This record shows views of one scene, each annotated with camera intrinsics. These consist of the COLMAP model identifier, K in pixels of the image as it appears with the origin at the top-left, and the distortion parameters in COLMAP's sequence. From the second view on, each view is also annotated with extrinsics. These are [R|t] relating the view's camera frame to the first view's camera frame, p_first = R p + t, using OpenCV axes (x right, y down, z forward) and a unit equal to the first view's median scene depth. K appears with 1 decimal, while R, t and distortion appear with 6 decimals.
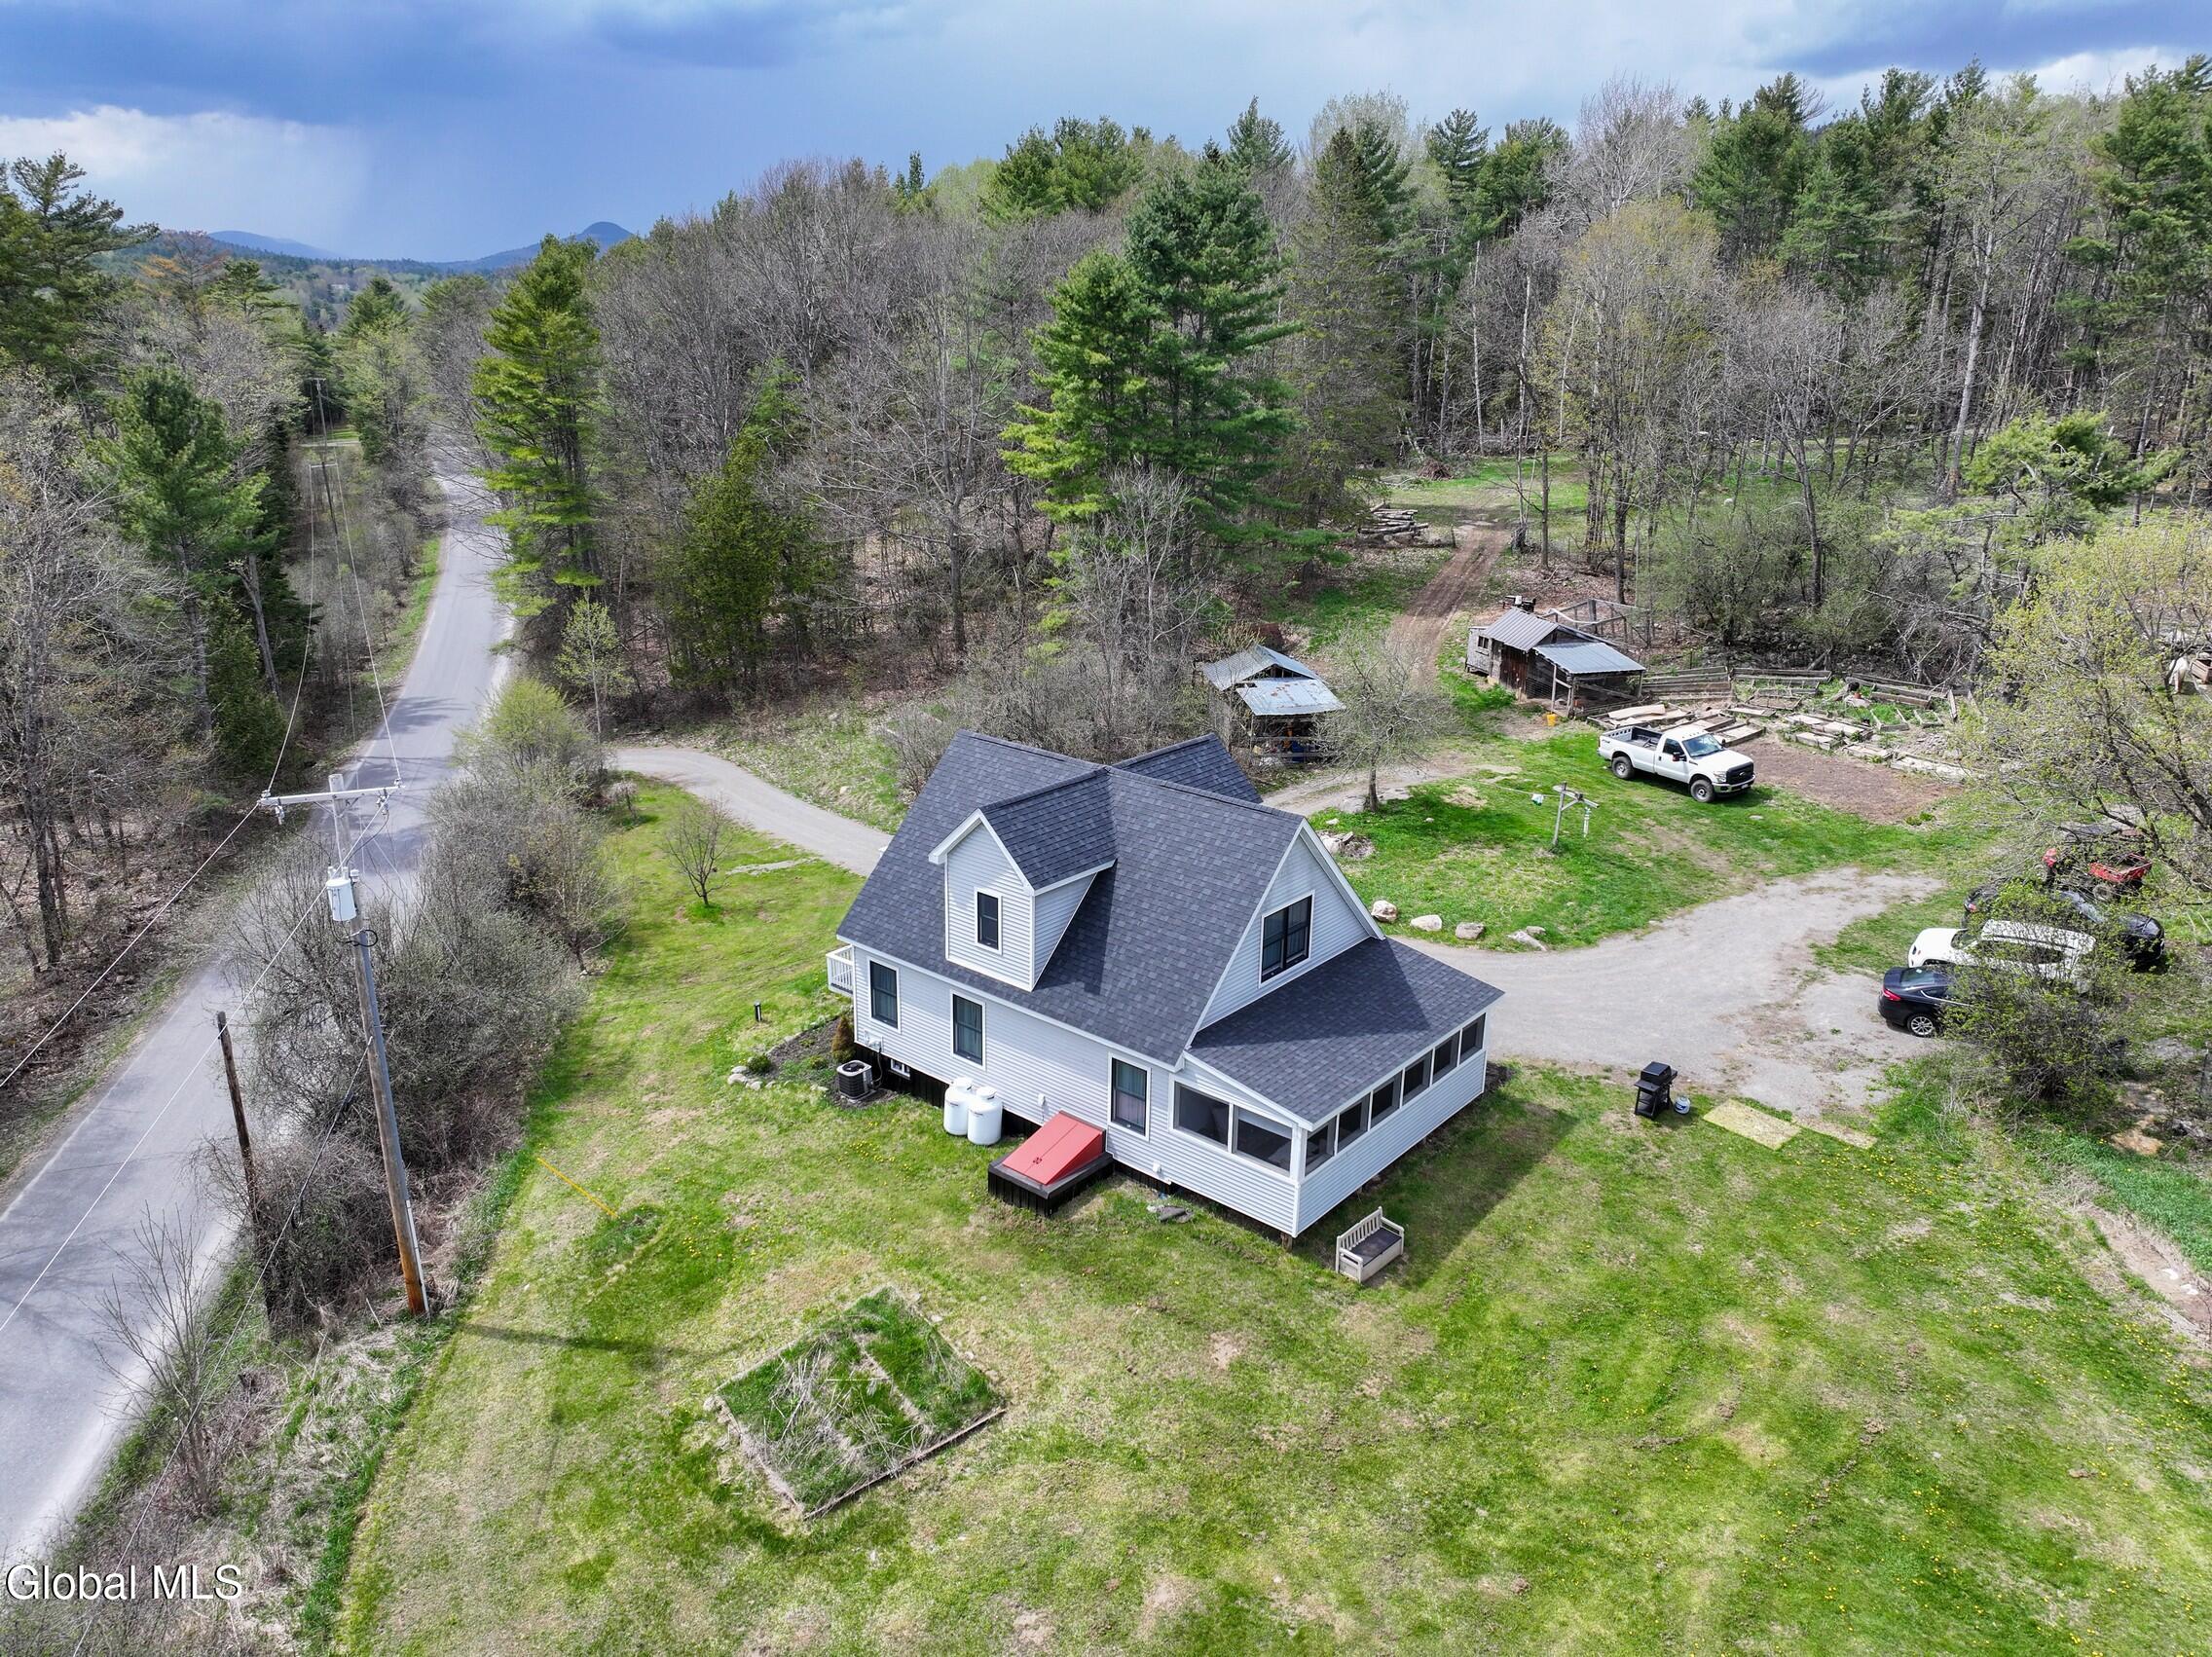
lens RADIAL K [[1547.0, 0, 1105.1], [0, 1547.0, 825.6], [0, 0, 1]] dist [-0.002132, 0.015599]
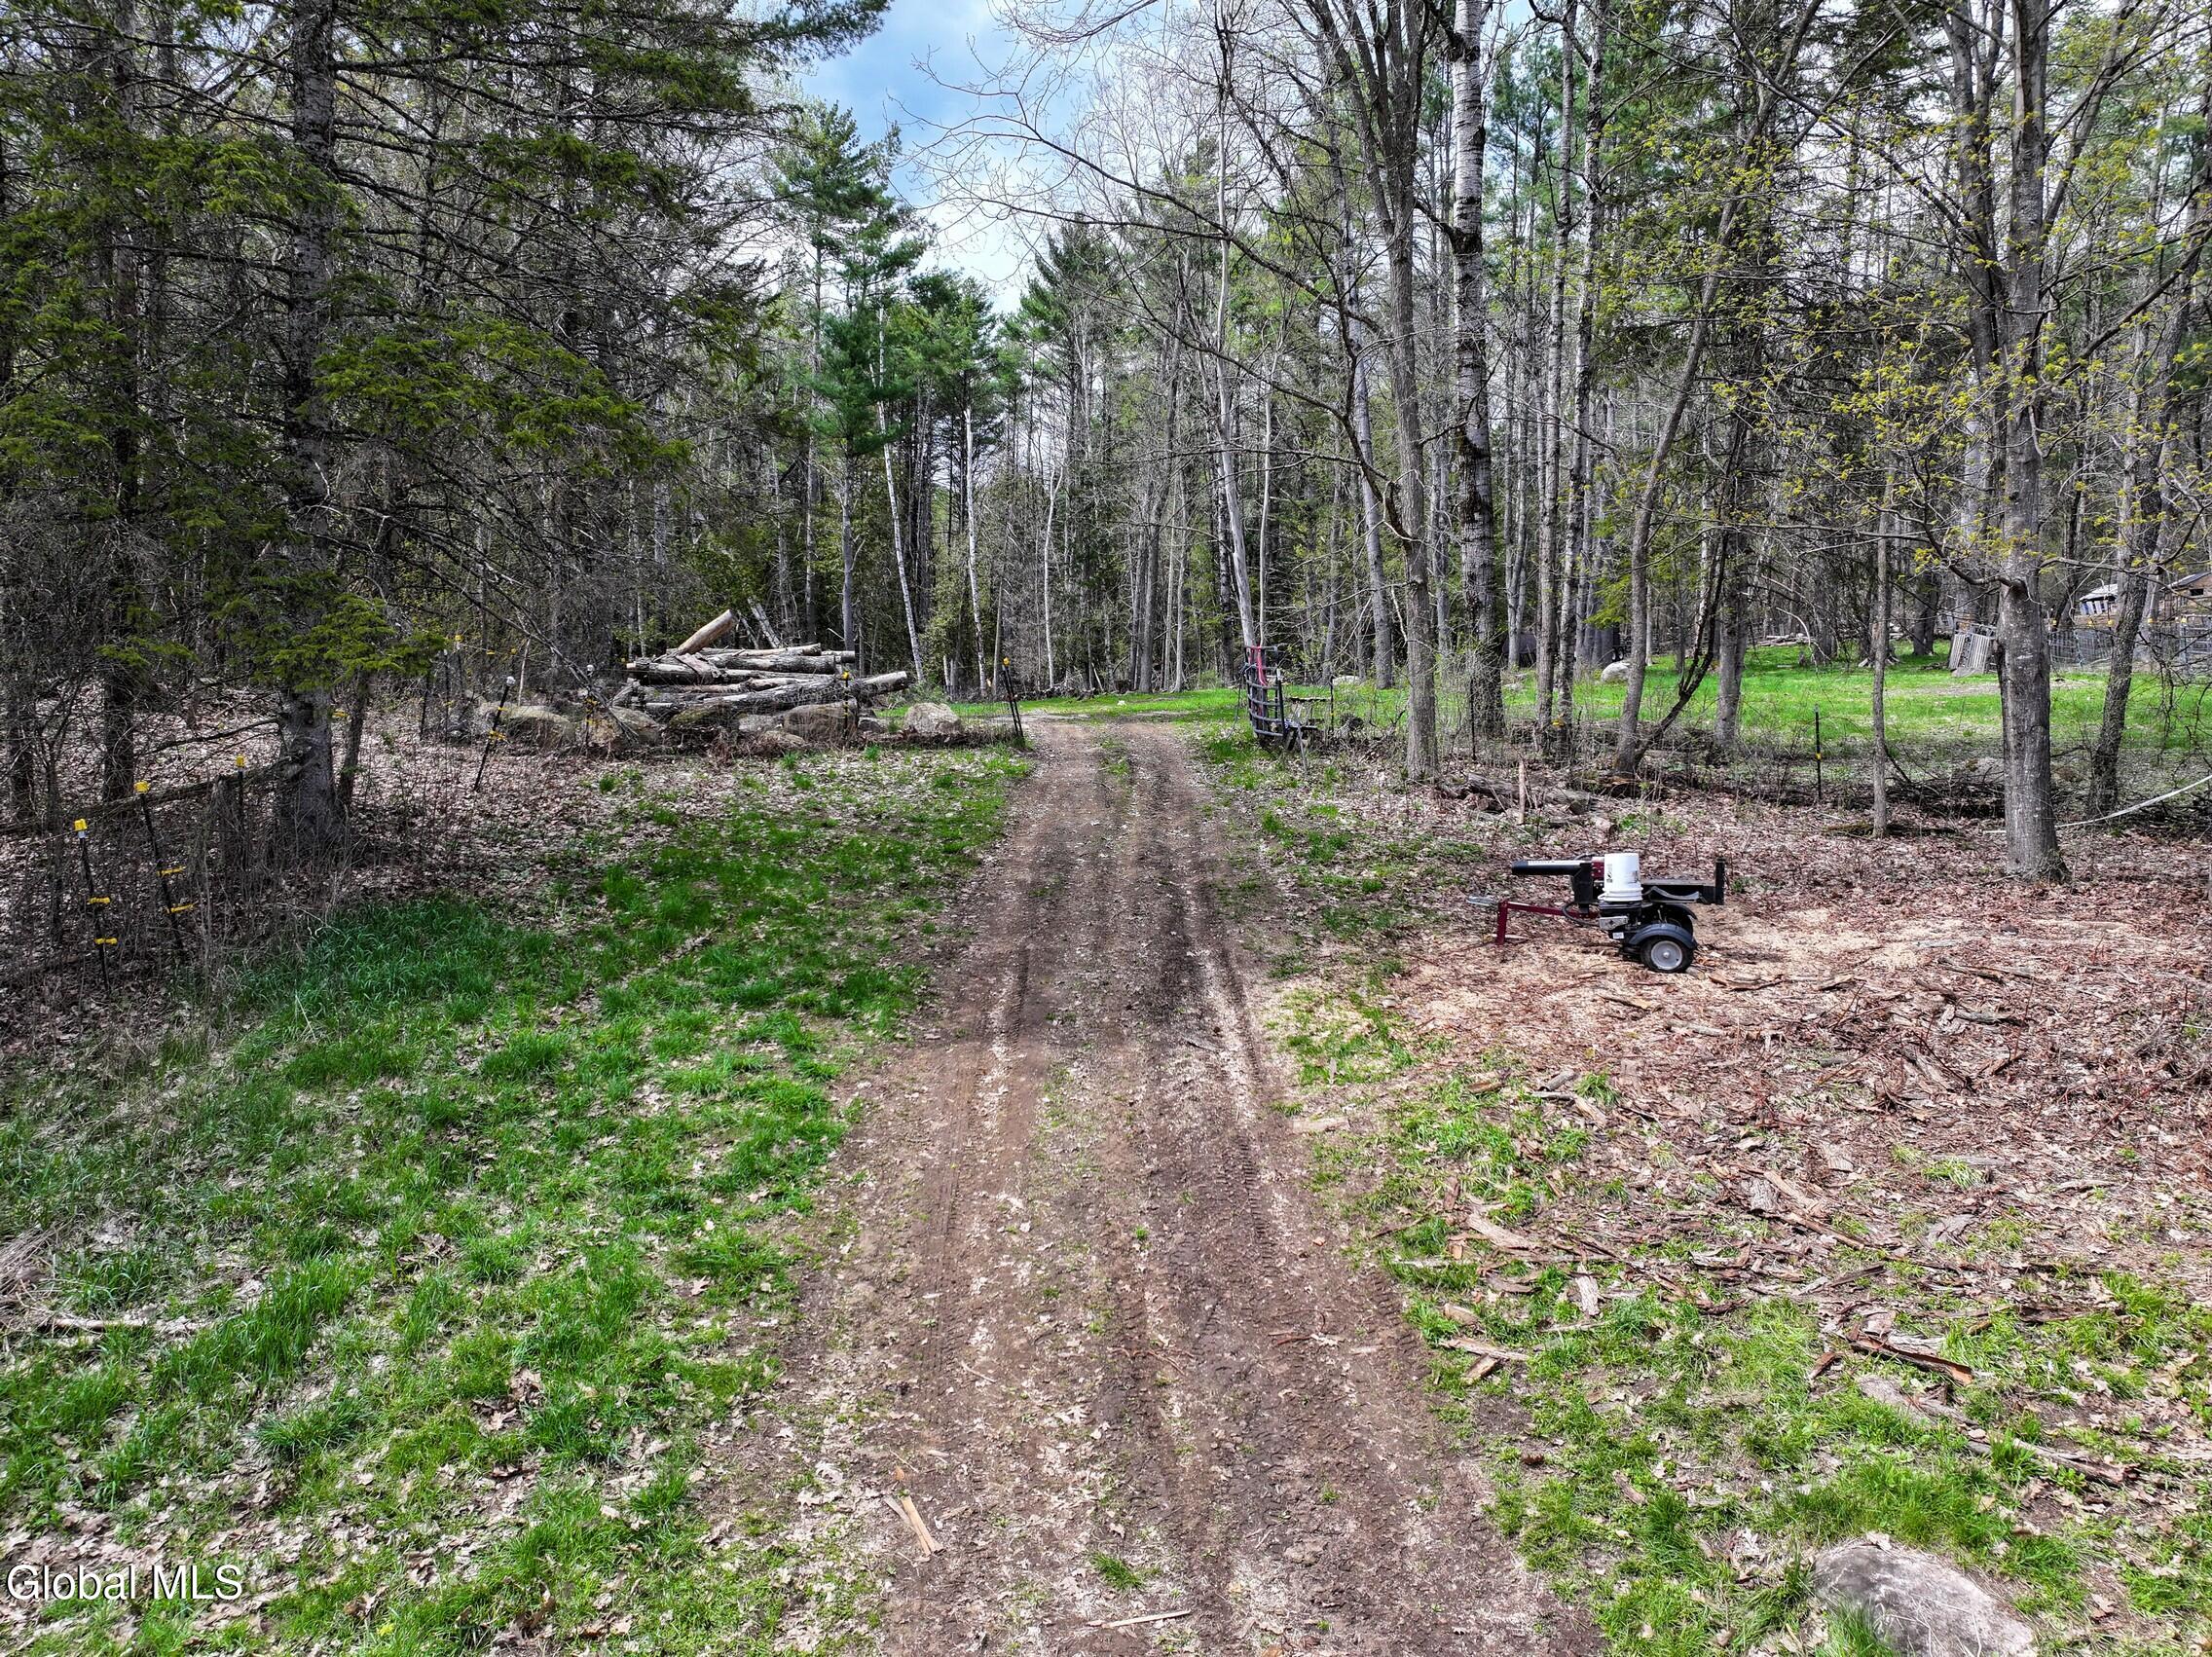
lens RADIAL K [[1547.0, 0, 1139.3], [0, 1547.0, 819.4], [0, 0, 1]] dist [-0.002132, 0.015599]
pose [[0.909983, -0.028594, 0.413658, 0.338177], [0.133458, 0.964731, -0.226899, -0.266088], [-0.392581, 0.261680, 0.881705, 1.901418]]
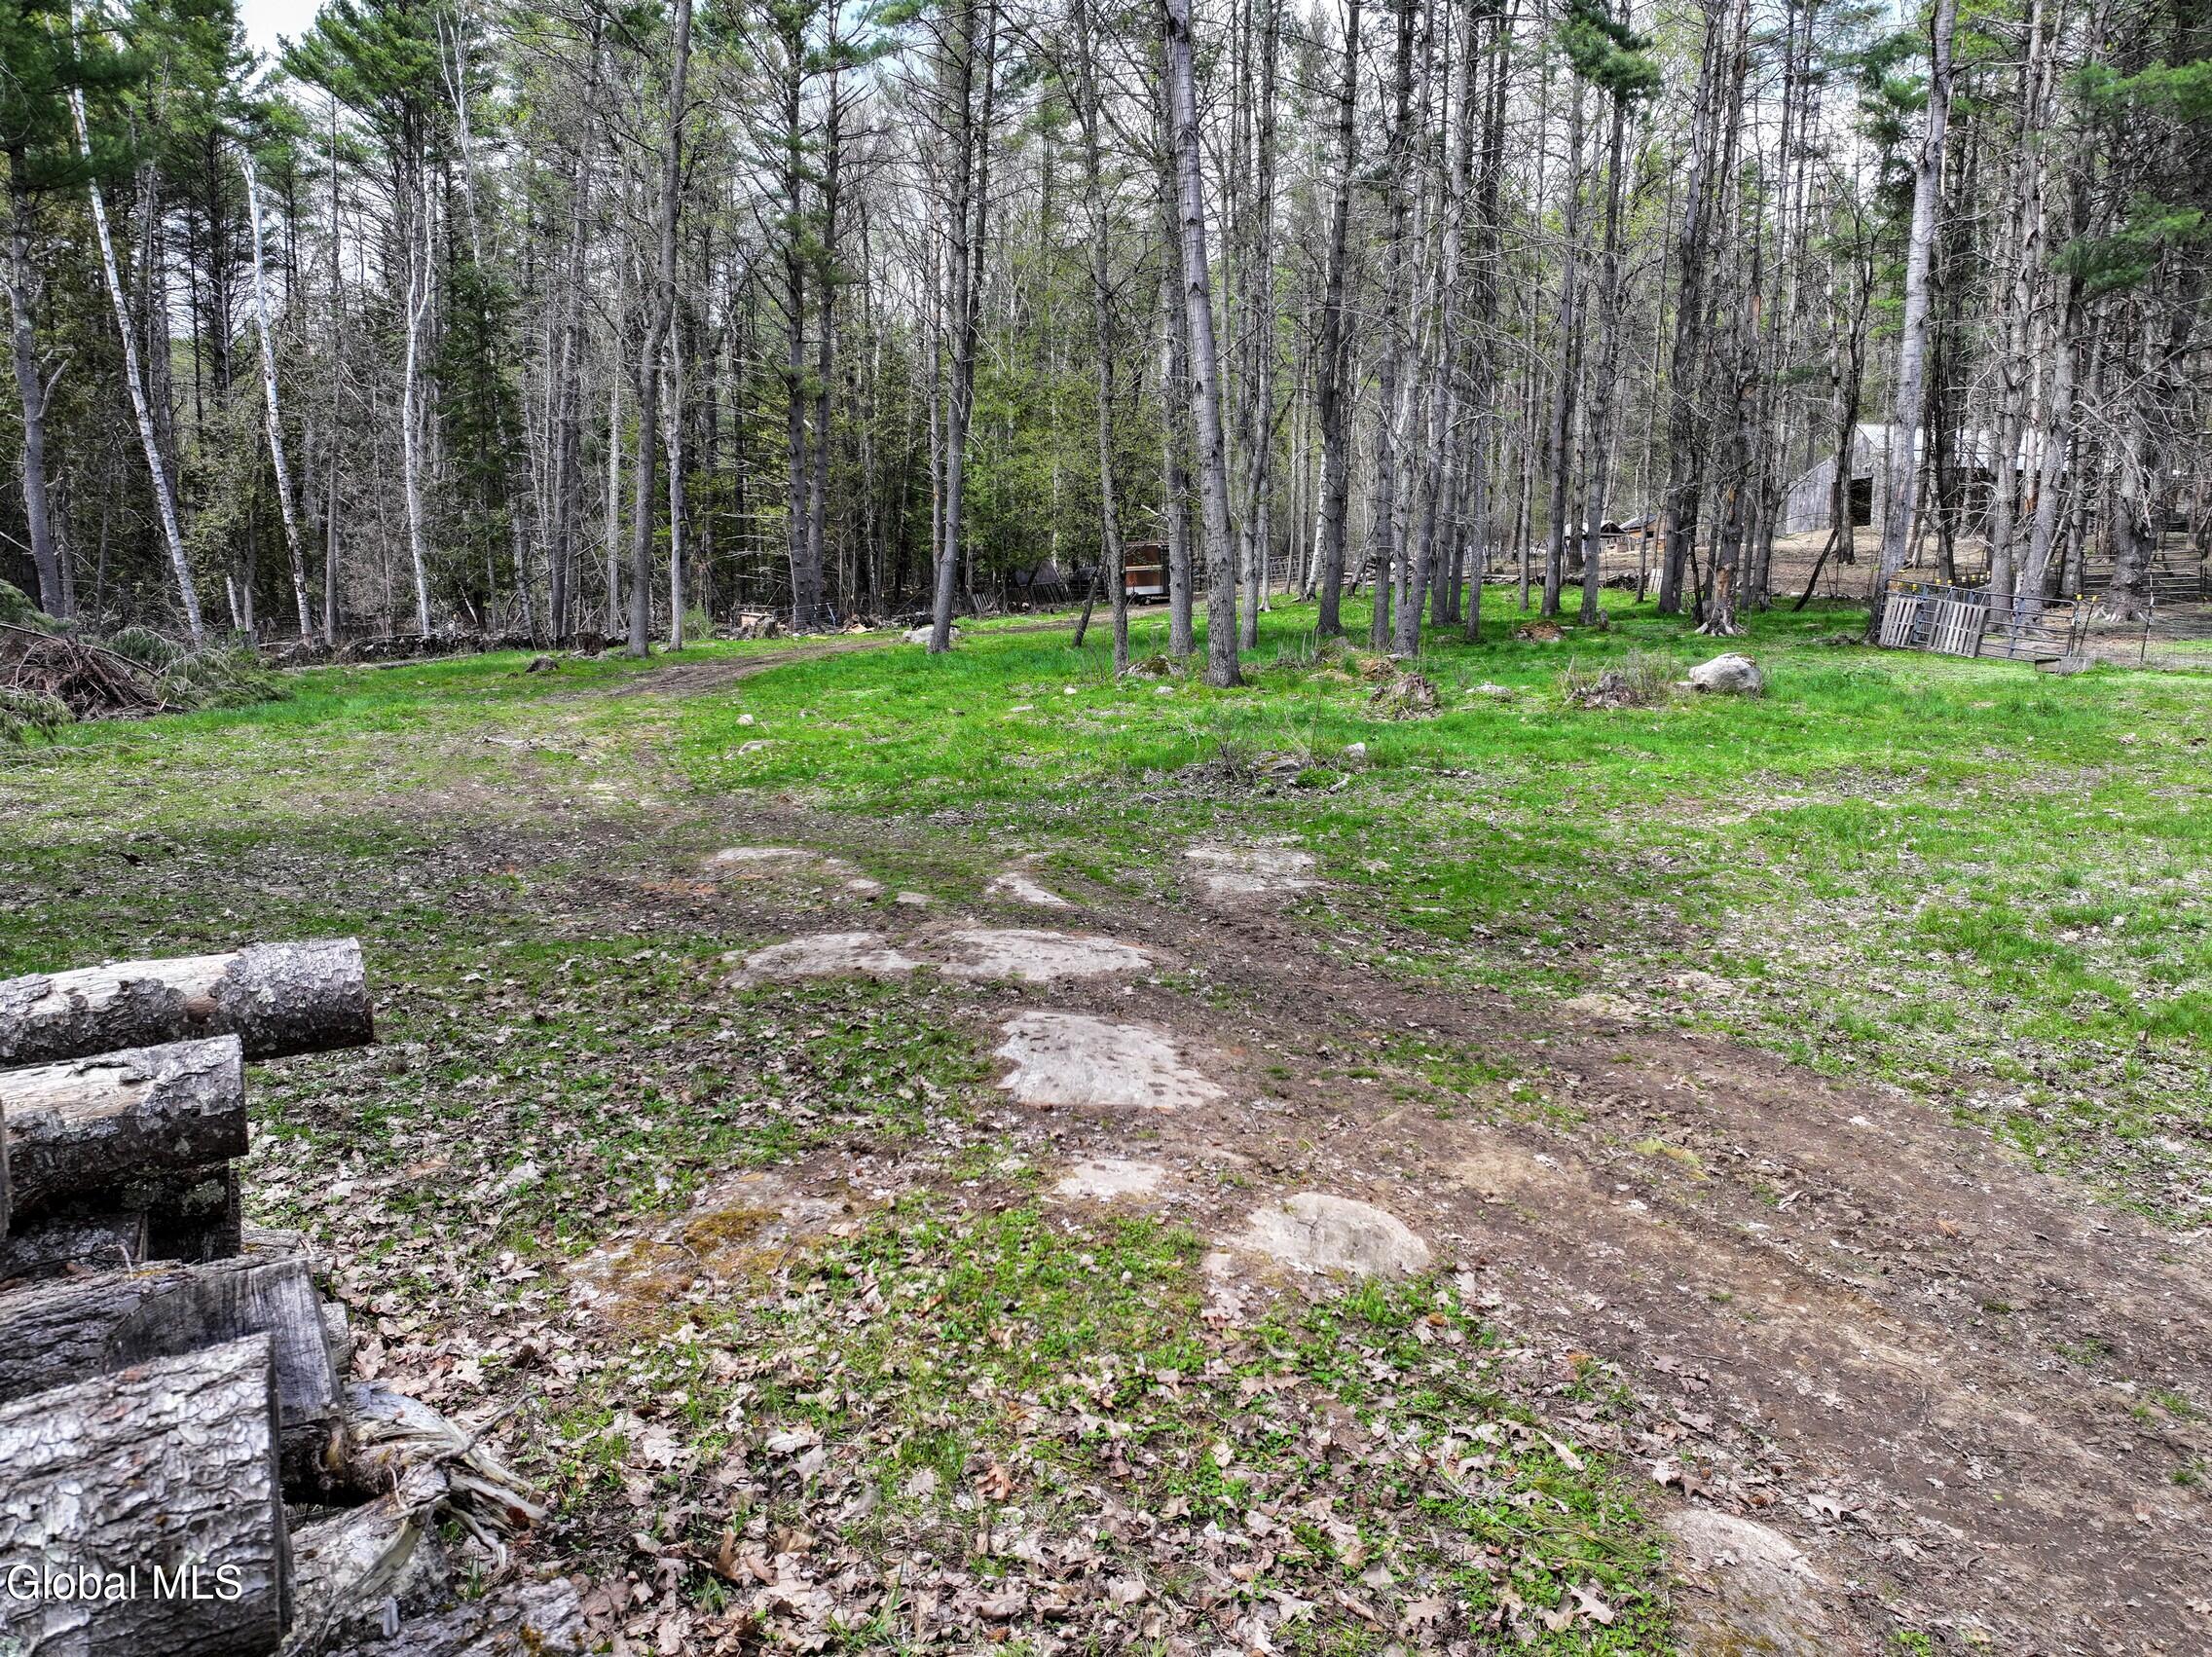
lens RADIAL K [[1547.0, 0, 1118.6], [0, 1547.0, 824.7], [0, 0, 1]] dist [-0.002132, 0.015599]
pose [[0.653025, -0.090211, 0.751944, 0.480547], [0.235316, 0.967905, -0.088241, -0.516050], [-0.719850, 0.234568, 0.653294, 2.497643]]
